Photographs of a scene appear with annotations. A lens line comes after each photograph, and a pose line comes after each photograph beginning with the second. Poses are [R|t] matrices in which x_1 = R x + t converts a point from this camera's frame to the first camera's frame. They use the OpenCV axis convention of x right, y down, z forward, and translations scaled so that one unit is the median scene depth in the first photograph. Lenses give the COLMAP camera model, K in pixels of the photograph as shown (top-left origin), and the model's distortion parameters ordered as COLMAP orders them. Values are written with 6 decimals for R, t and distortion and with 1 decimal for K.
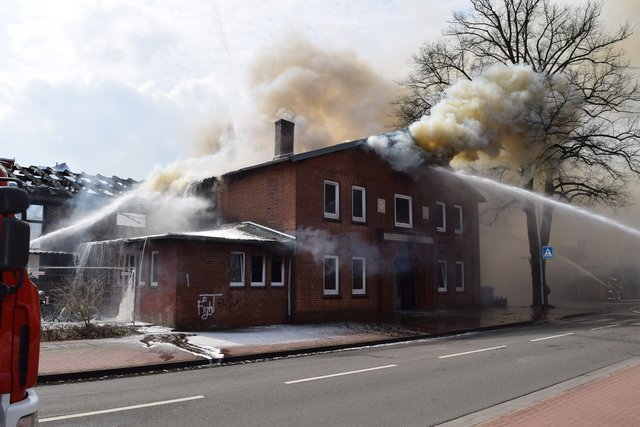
lens RADIAL K [[534.2, 0, 320.0], [0, 534.2, 213.5], [0, 0, 1]] dist [-0.075449, -0.001120]
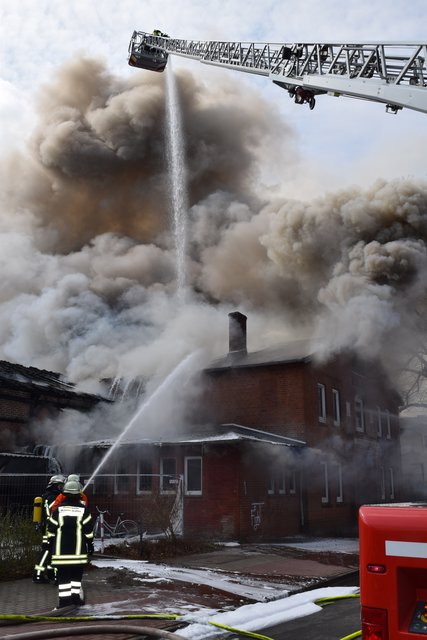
lens RADIAL K [[666.7, 0, 213.5], [0, 666.7, 320.0], [0, 0, 1]] dist [-0.046538, -0.011947]
pose [[0.960004, 0.065855, 0.272131, -0.384953], [-0.031084, 0.991005, -0.130165, -0.009206], [-0.278255, 0.116500, 0.953416, -0.090487]]
